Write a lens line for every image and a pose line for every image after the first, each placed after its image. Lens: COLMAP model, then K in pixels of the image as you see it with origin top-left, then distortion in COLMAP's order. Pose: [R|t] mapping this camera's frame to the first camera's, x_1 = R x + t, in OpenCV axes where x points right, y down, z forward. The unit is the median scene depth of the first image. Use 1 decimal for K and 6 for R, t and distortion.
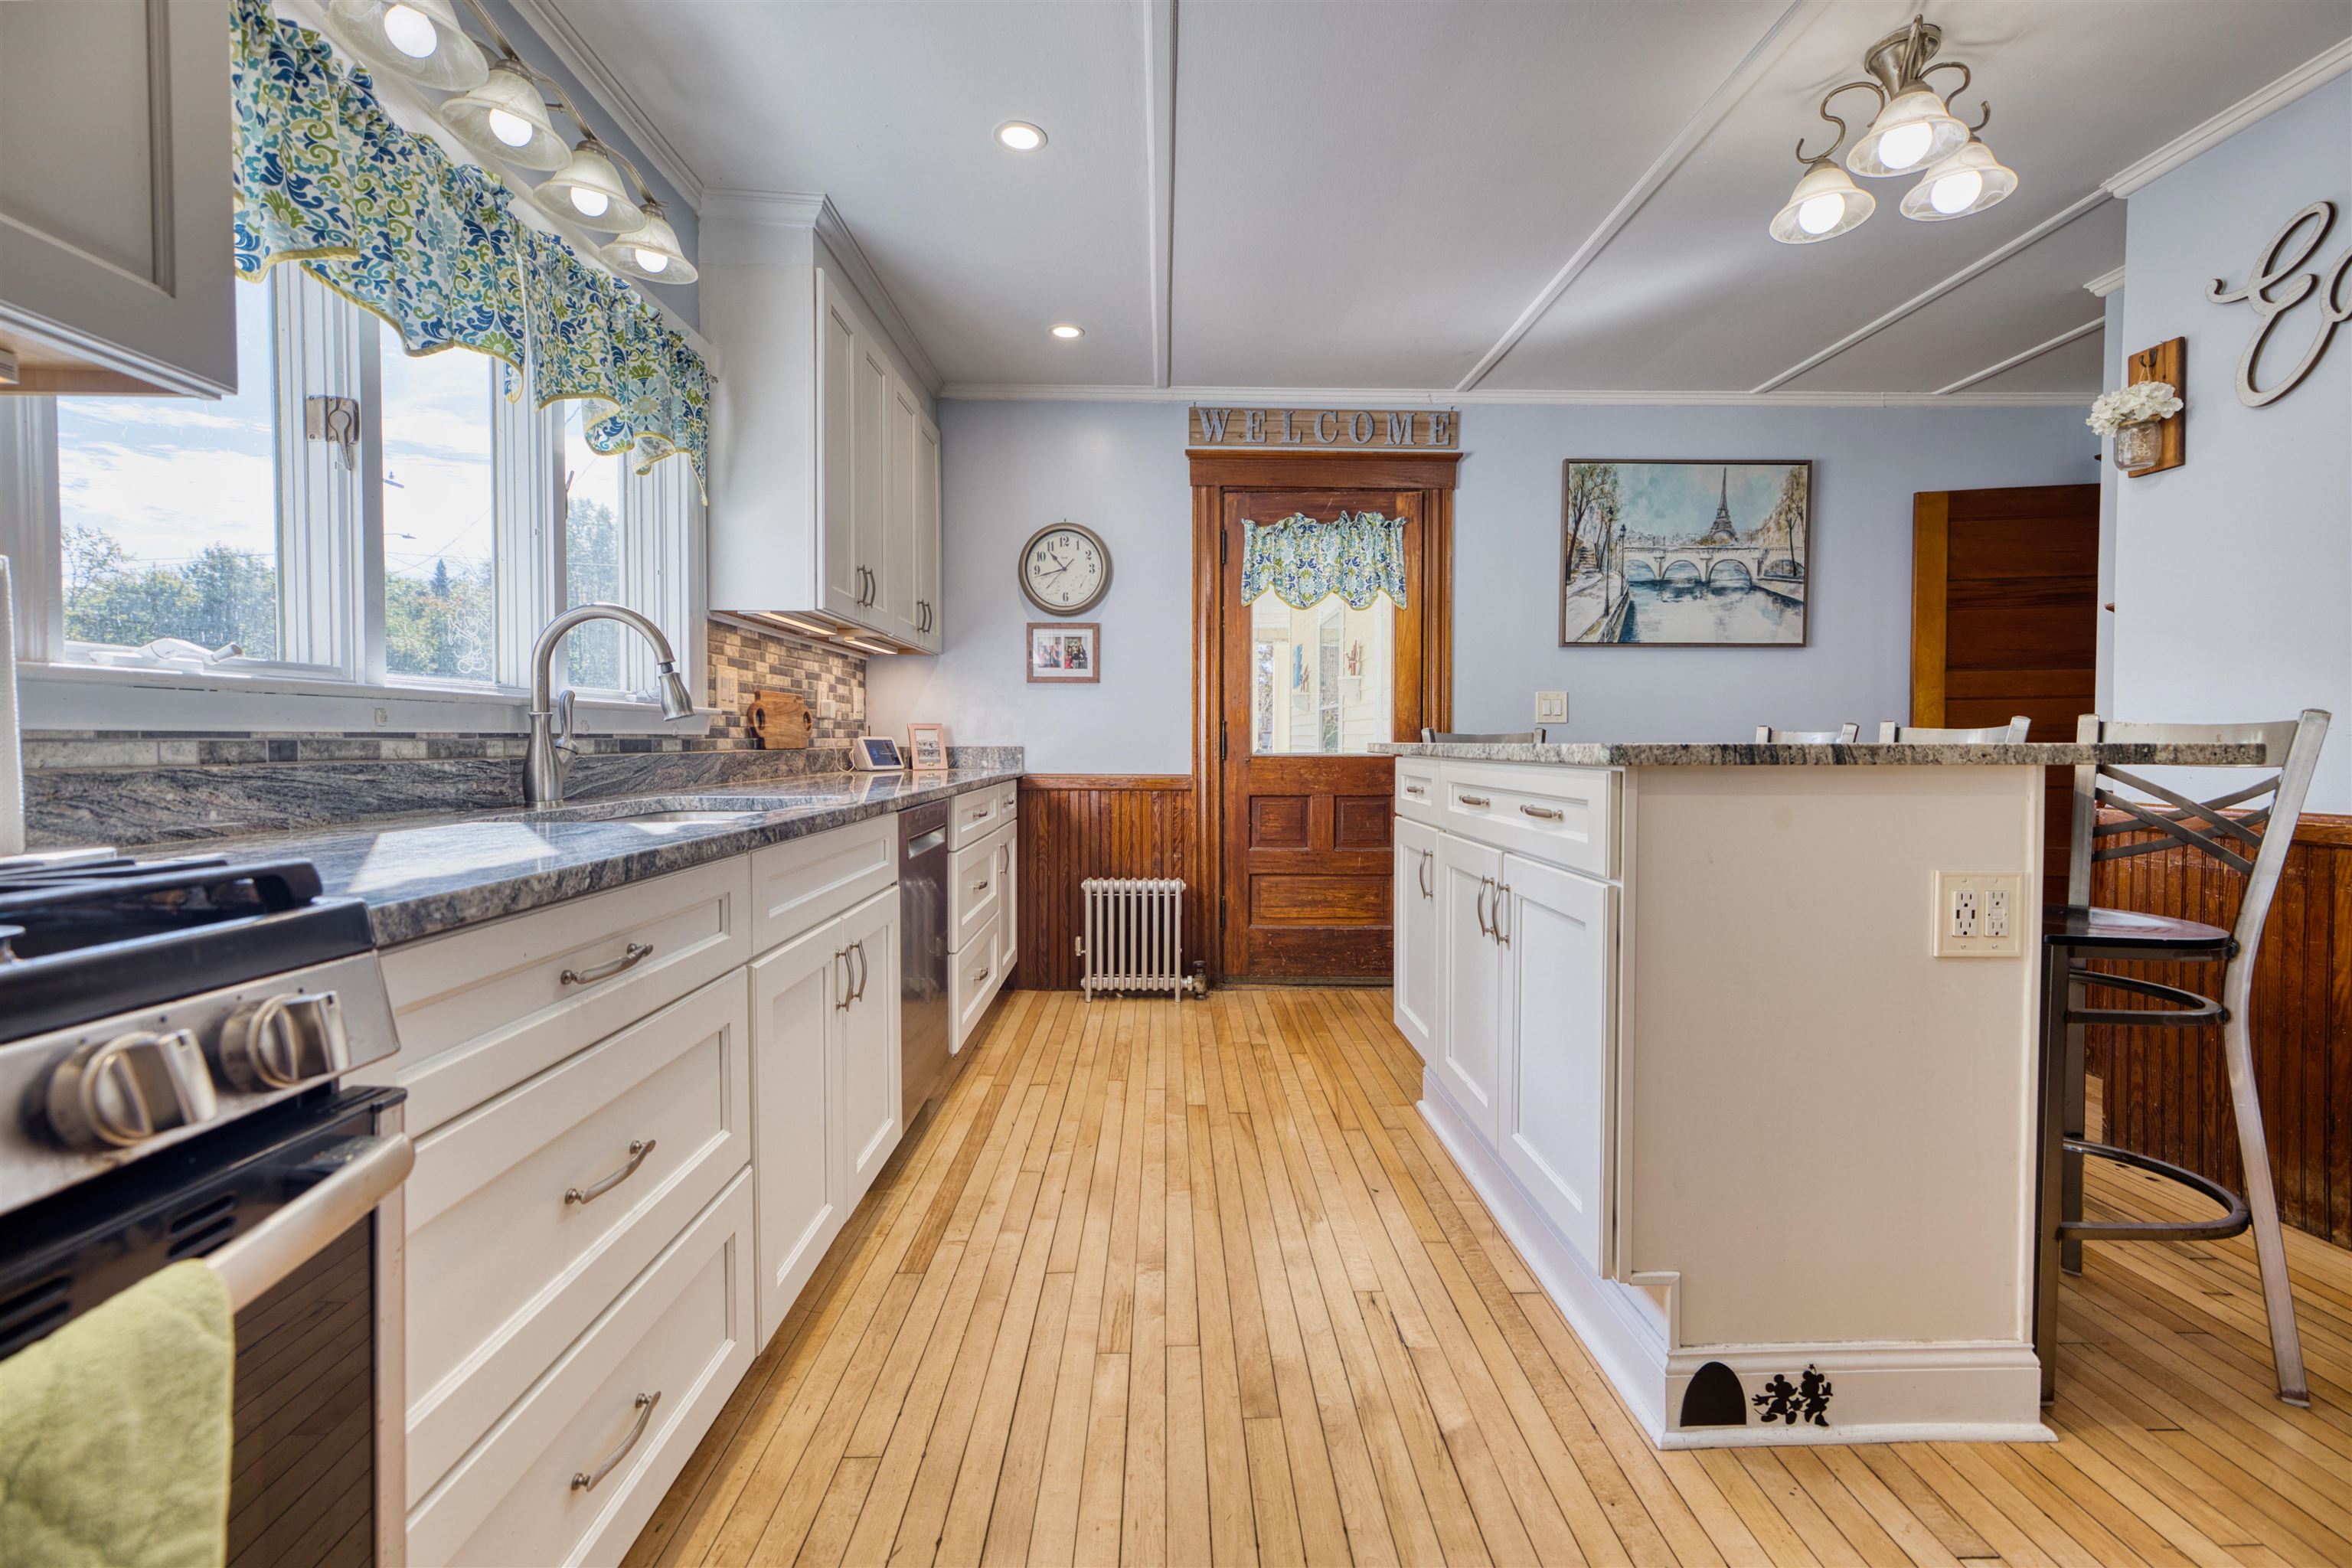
lens RADIAL K [[1606.1, 0, 1175.7], [0, 1606.1, 789.6], [0, 0, 1]] dist [-0.012696, -0.002428]
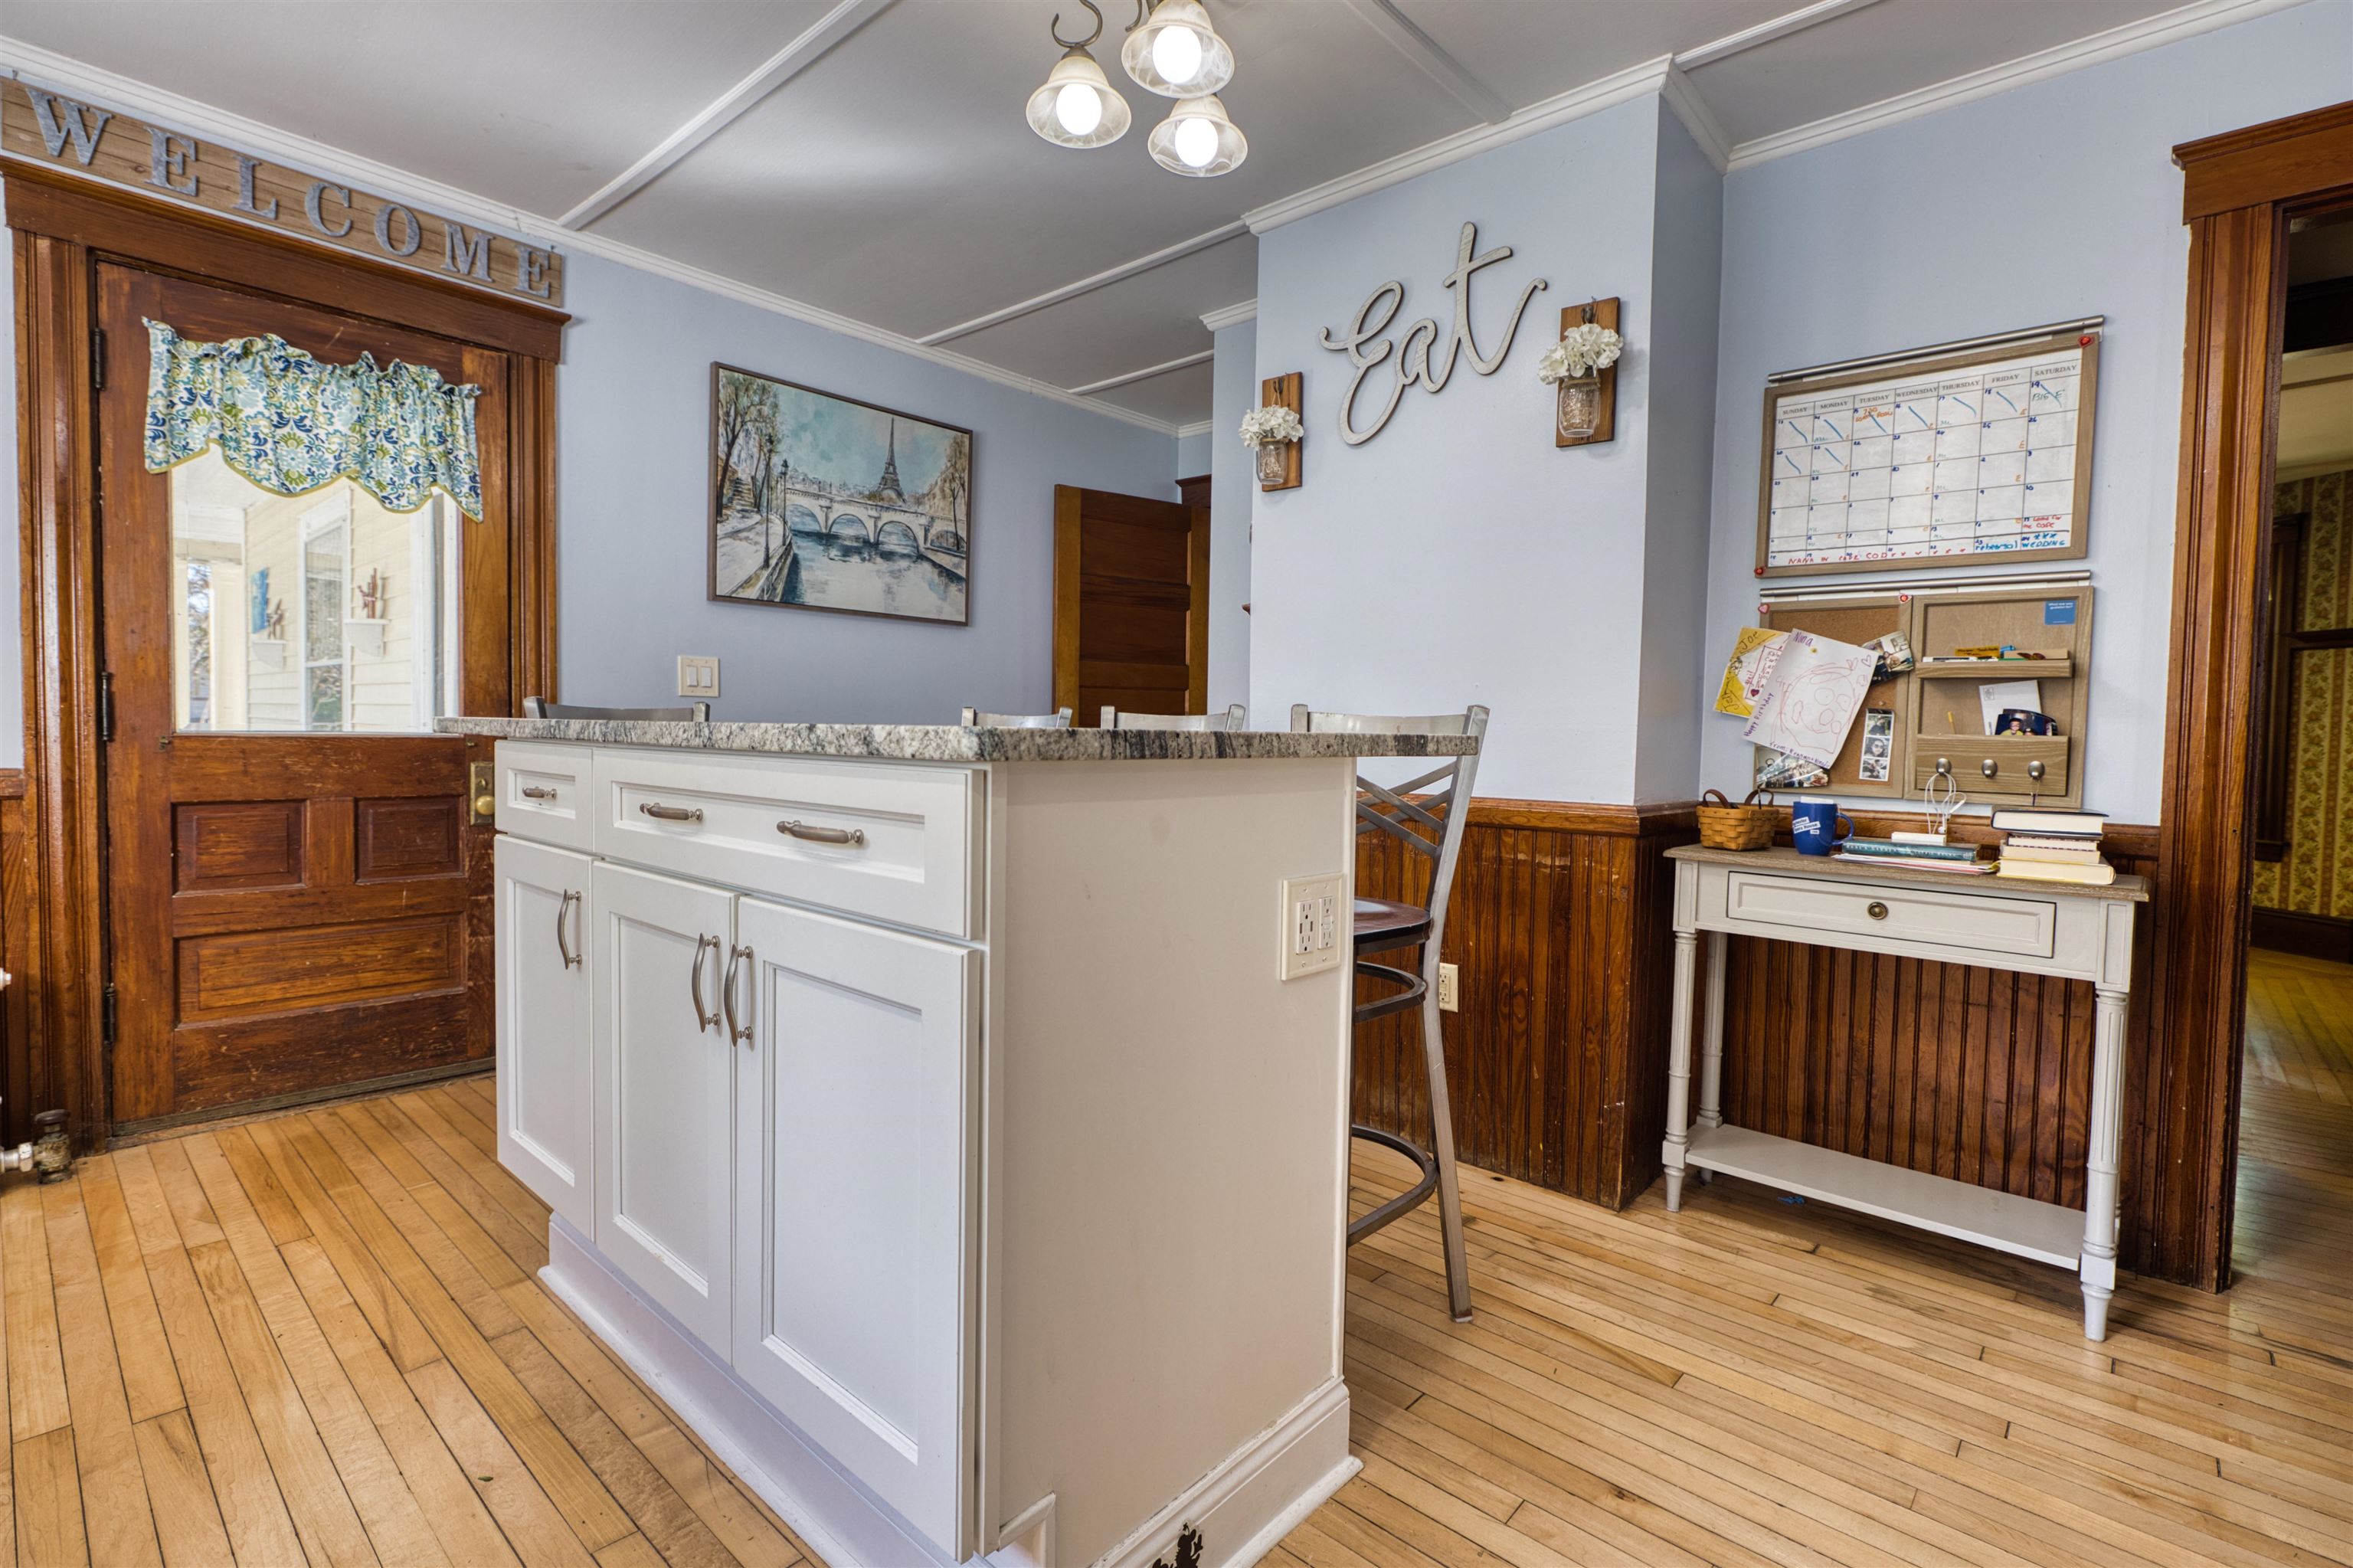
lens RADIAL K [[1066.5, 0, 1174.7], [0, 1066.5, 770.3], [0, 0, 1]] dist [0.000956, 0.001249]
pose [[0.687086, -0.014930, 0.726423, 0.015623], [0.004078, 0.999852, 0.016692, -0.013906], [-0.726565, -0.008506, 0.687045, 0.499349]]
